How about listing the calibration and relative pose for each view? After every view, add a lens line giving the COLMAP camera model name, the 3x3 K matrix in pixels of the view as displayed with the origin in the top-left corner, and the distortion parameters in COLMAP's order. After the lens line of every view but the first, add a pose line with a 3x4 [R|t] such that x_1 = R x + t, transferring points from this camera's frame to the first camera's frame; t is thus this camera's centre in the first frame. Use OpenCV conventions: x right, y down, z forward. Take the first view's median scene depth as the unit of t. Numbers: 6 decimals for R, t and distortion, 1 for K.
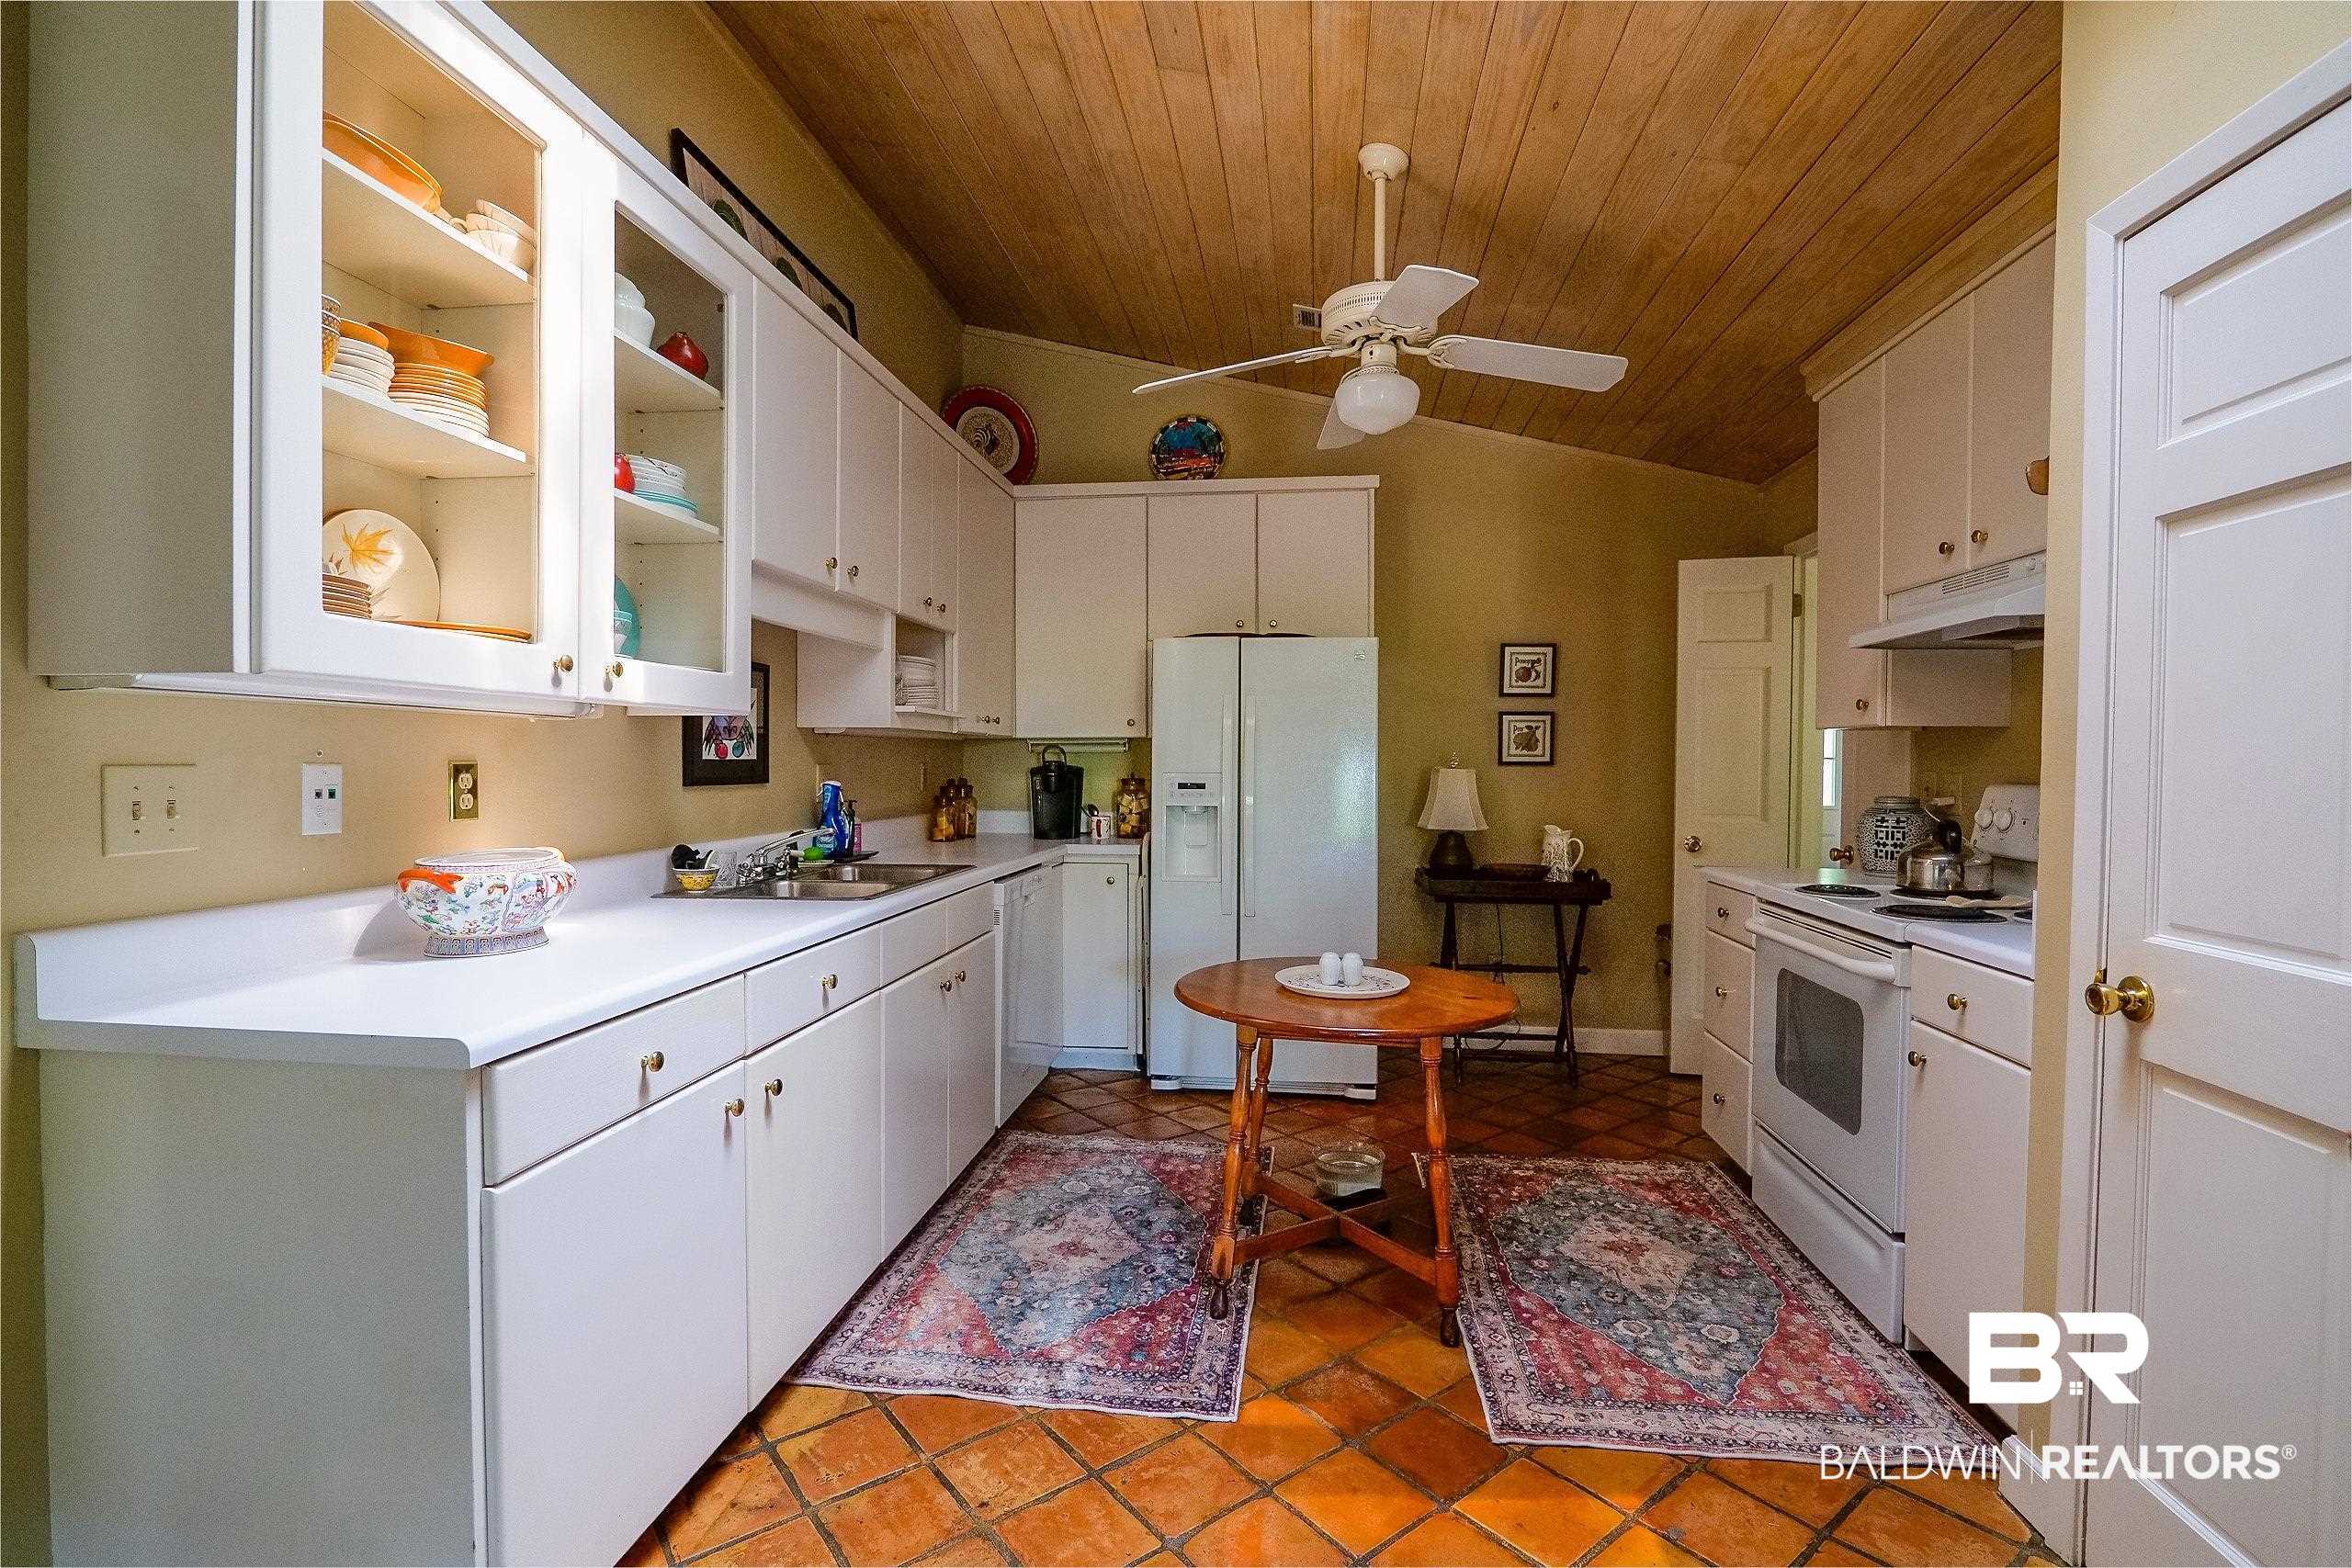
lens RADIAL K [[1103.3, 0, 1173.6], [0, 1103.3, 788.7], [0, 0, 1]] dist [-0.025723, 0.002241]
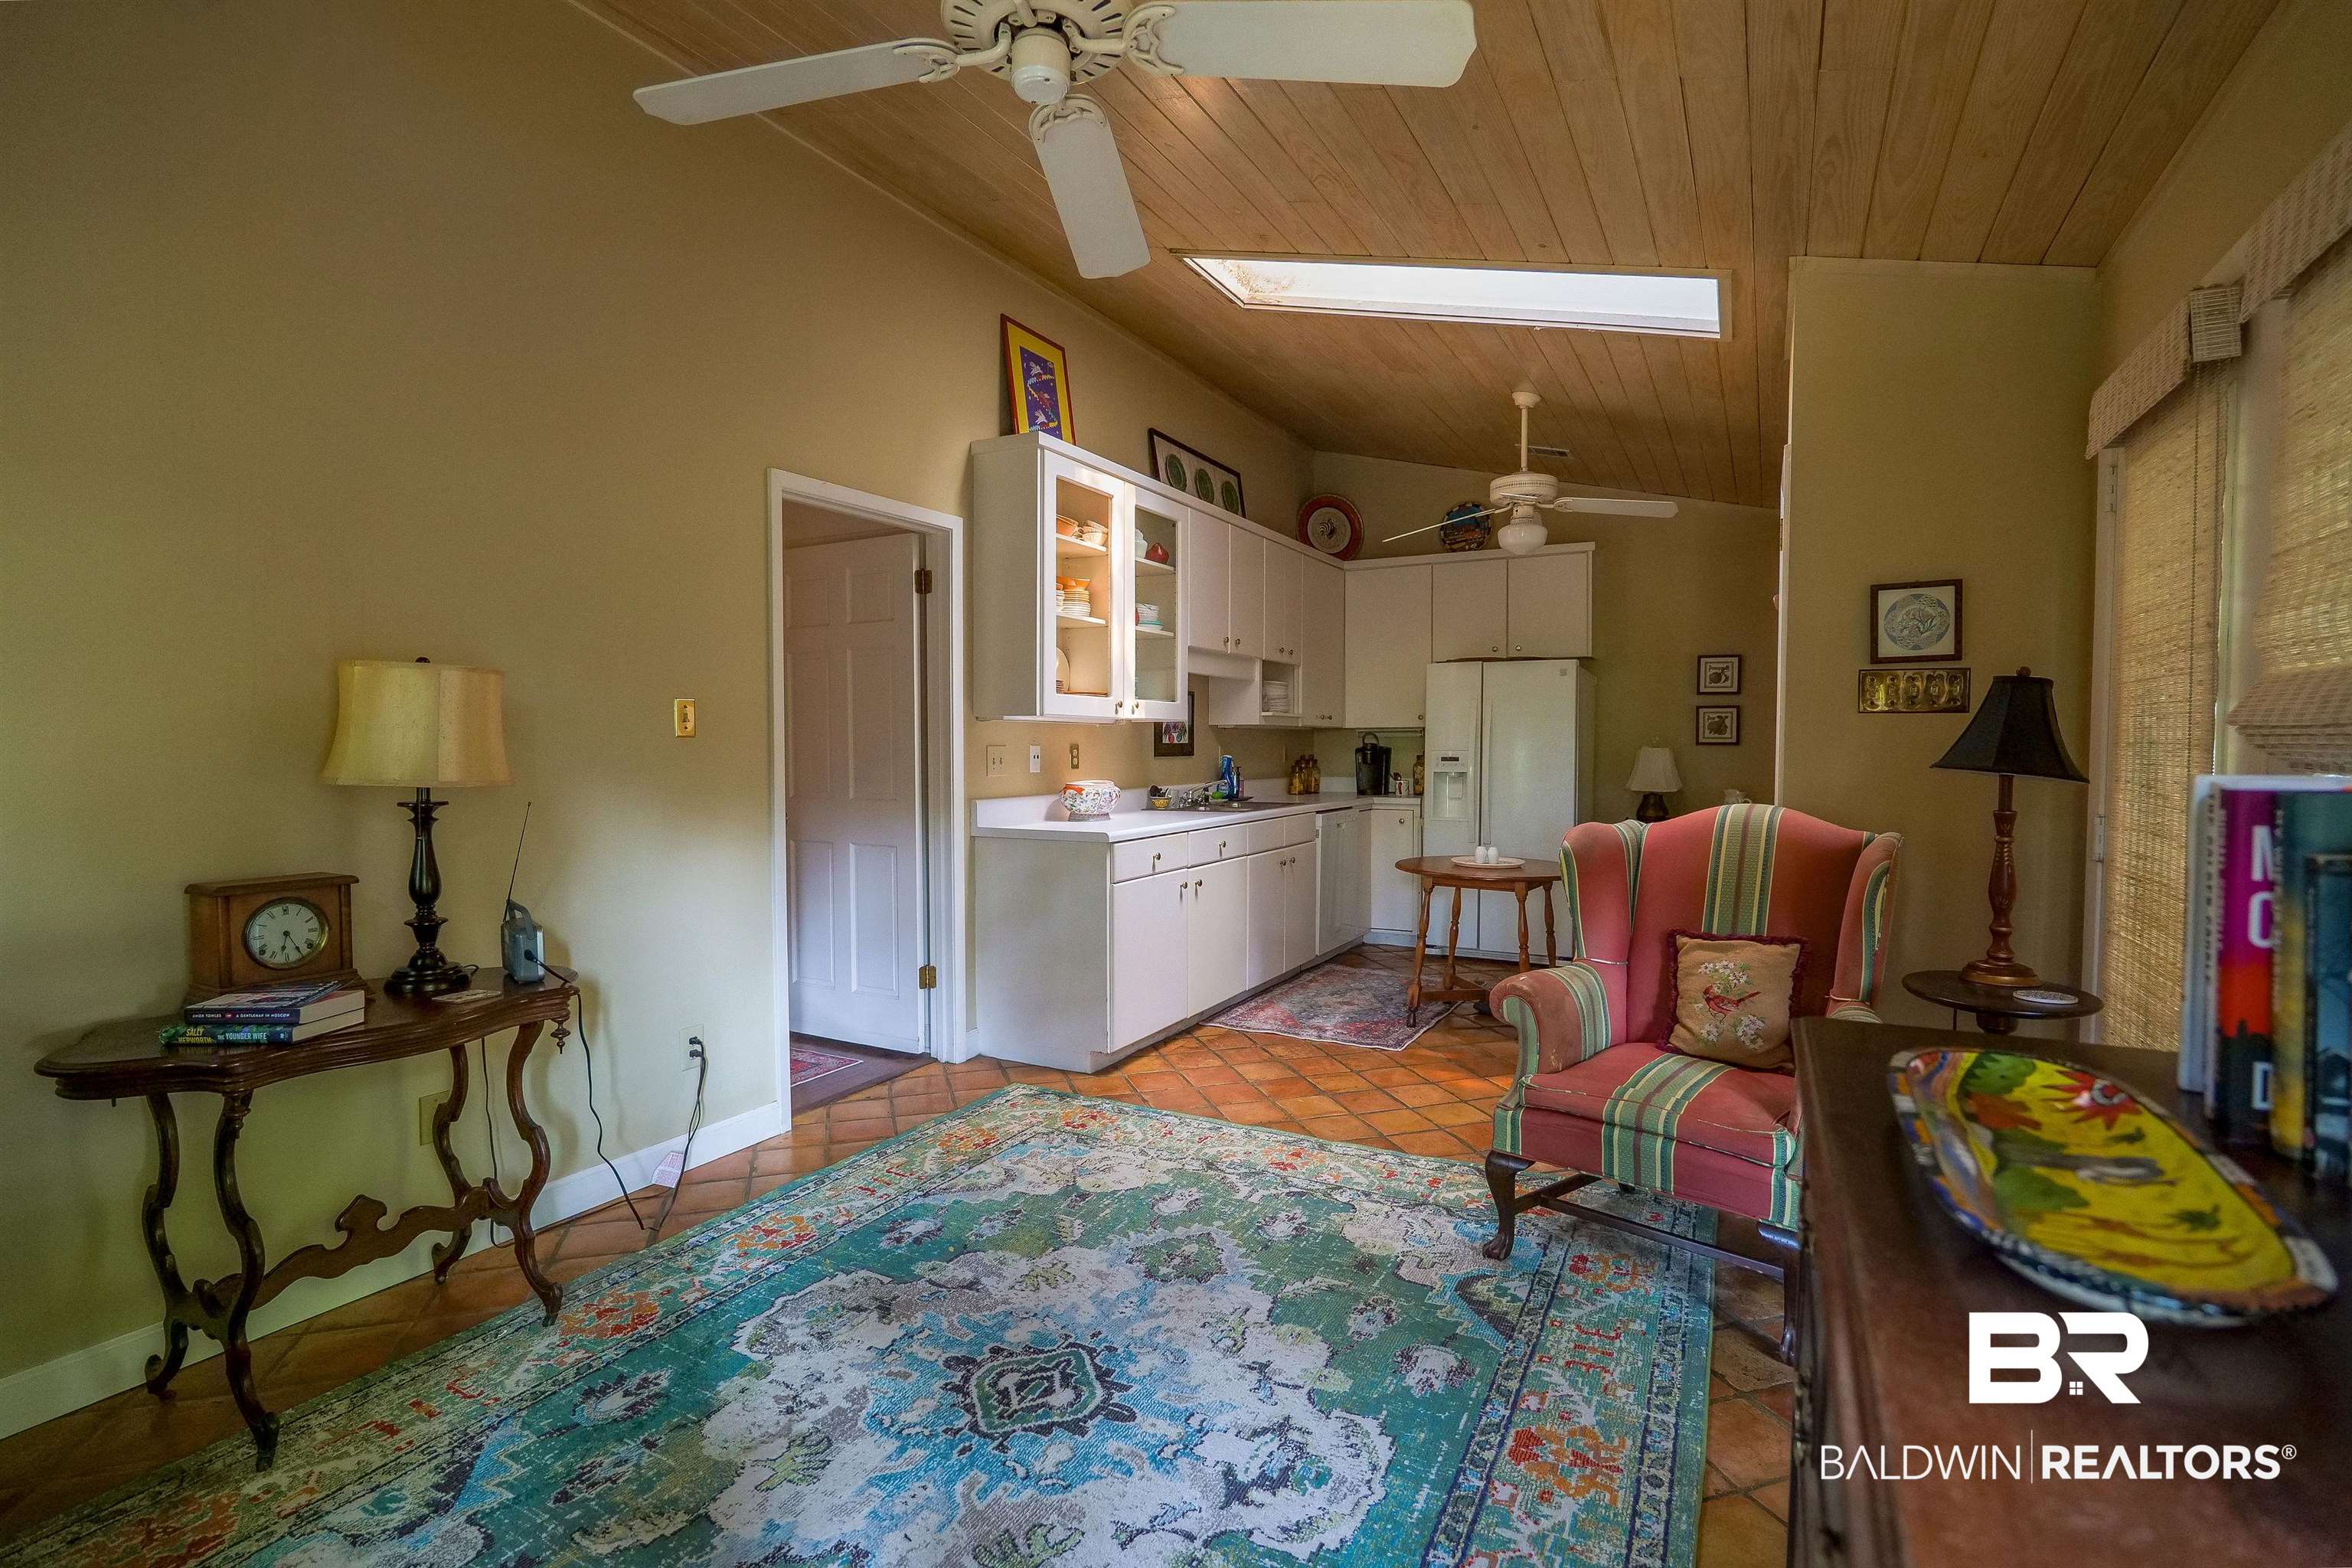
lens RADIAL K [[1103.4, 0, 1169.4], [0, 1103.4, 783.0], [0, 0, 1]] dist [-0.025723, 0.002241]
pose [[0.934847, 0.008213, -0.354957, 0.288207], [-0.004457, 0.999925, 0.011399, 0.022509], [0.355024, -0.009074, 0.934813, -0.856369]]
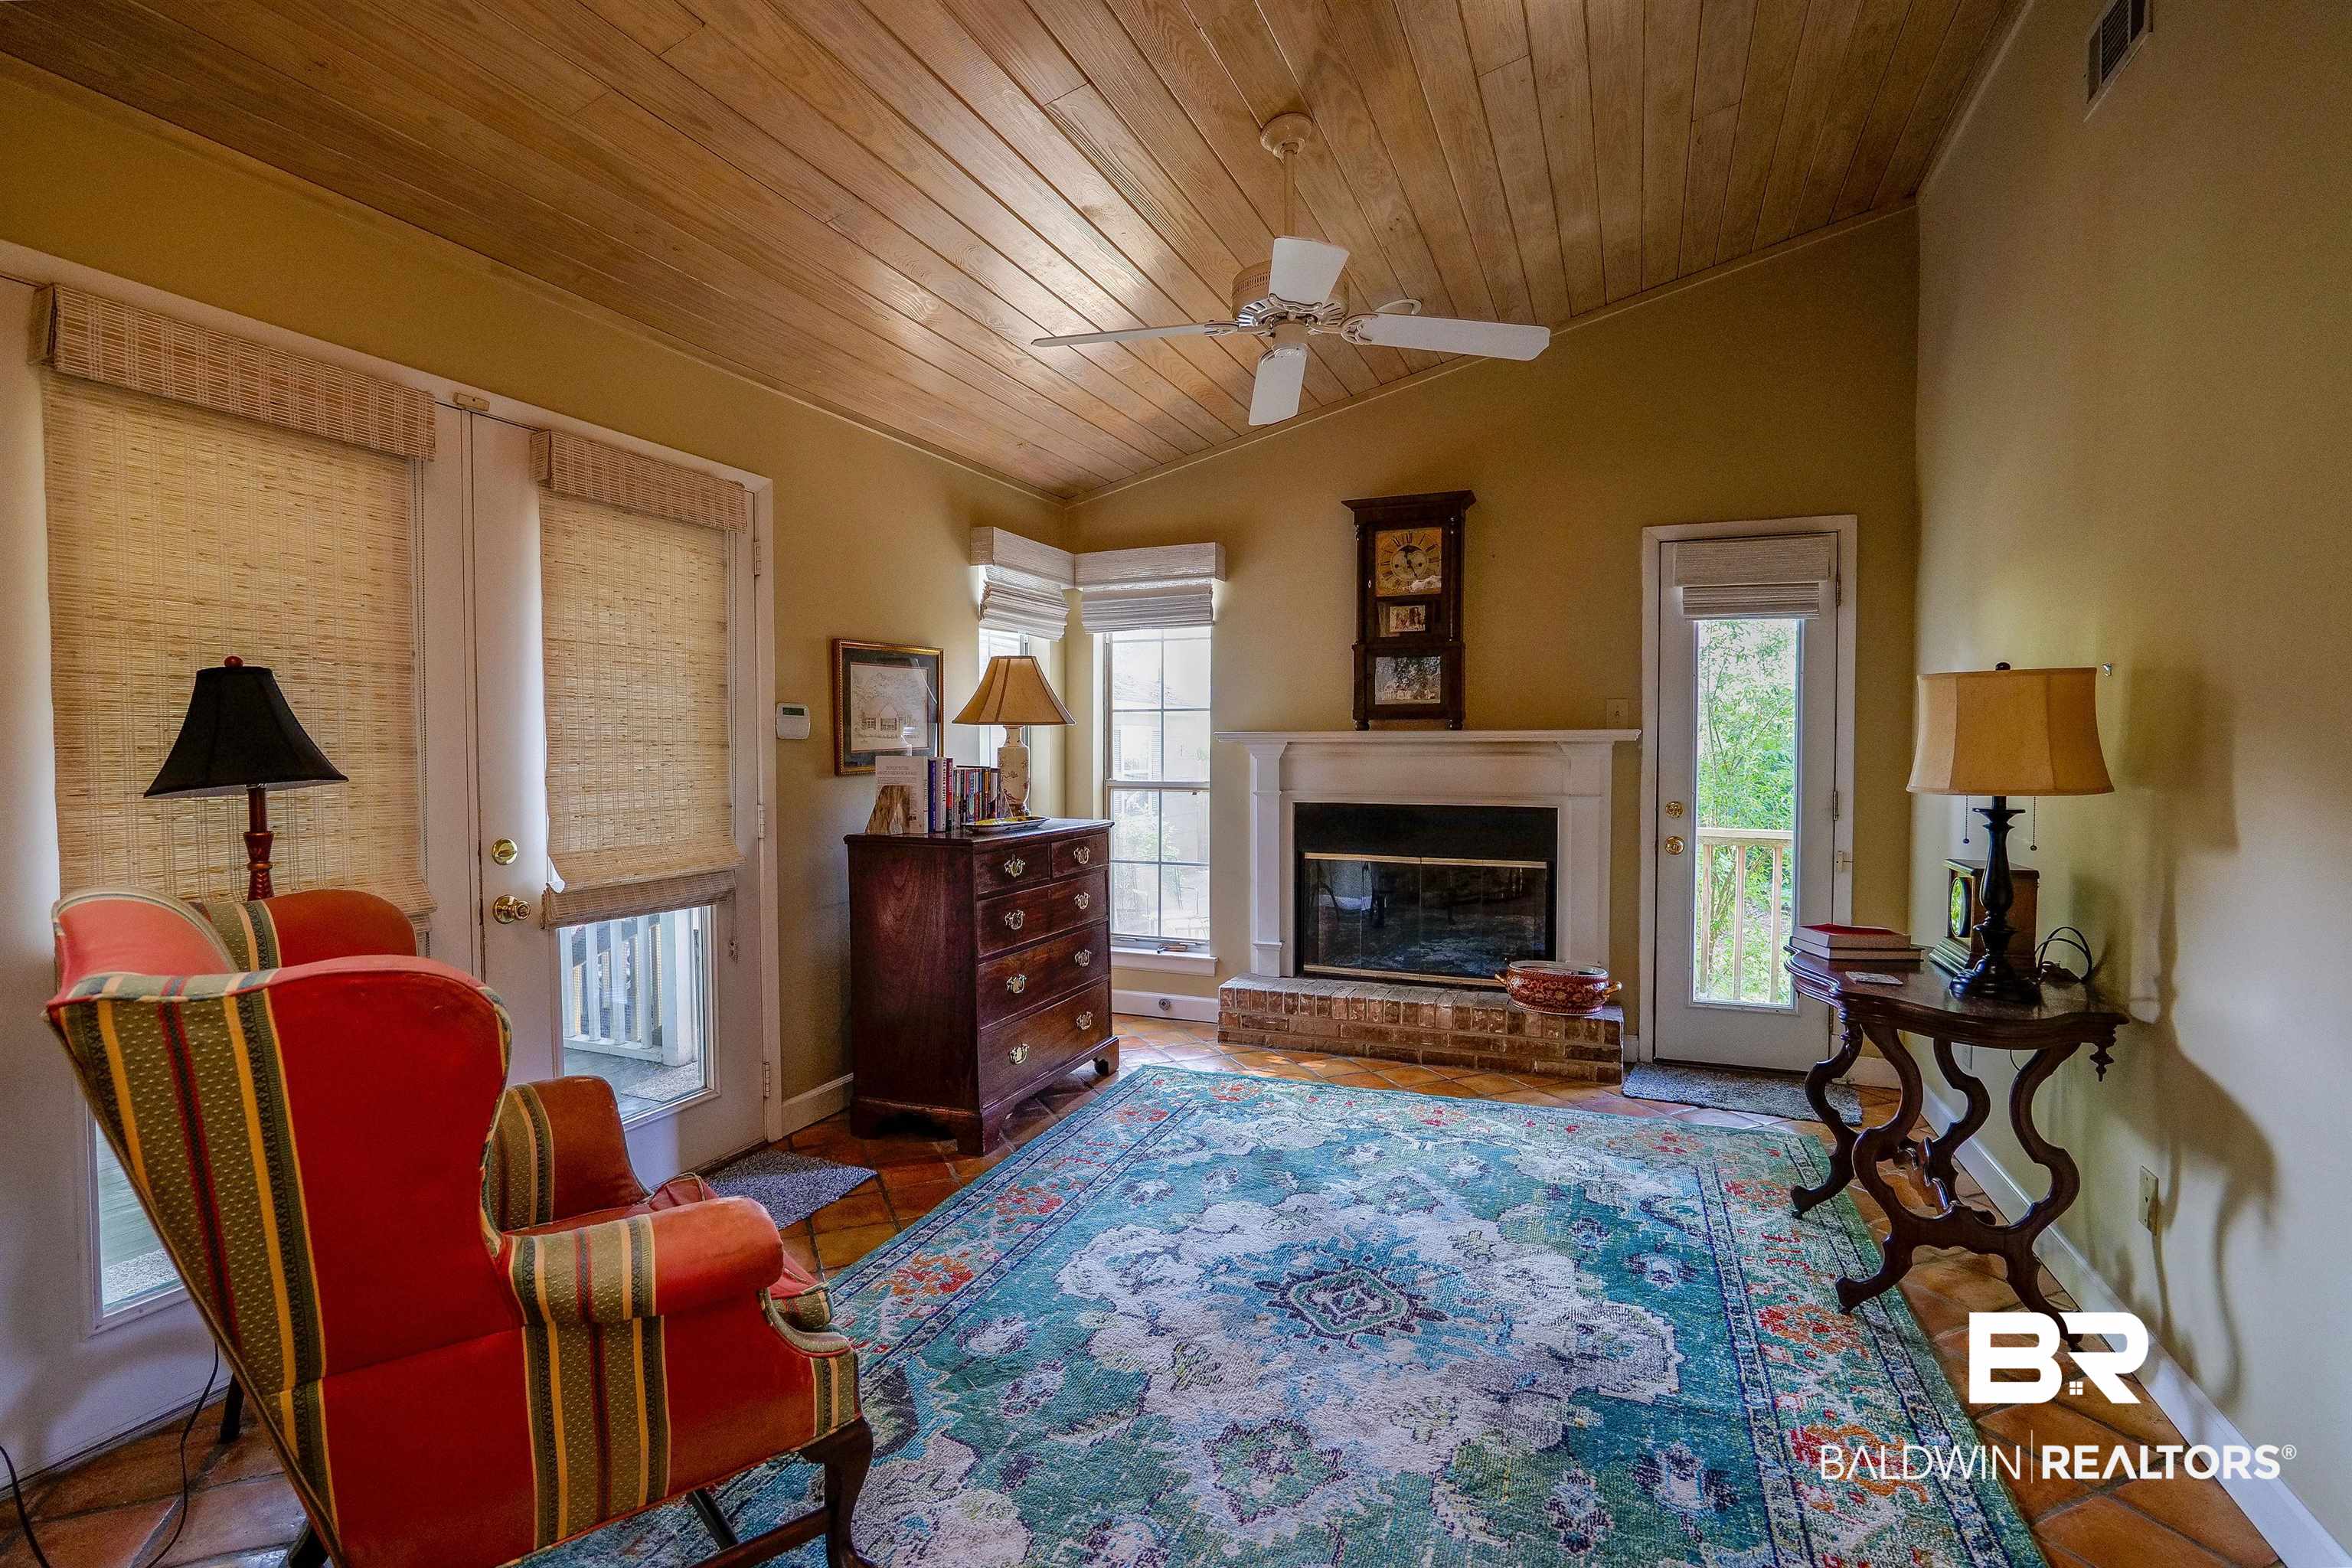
lens RADIAL K [[1103.4, 0, 1176.0], [0, 1103.4, 783.0], [0, 0, 1]] dist [-0.025723, 0.002241]
pose [[-0.968340, -0.011437, 0.249372, -0.284970], [0.002820, 0.998385, 0.056737, -0.031583], [-0.249618, 0.055643, -0.966744, 1.179556]]
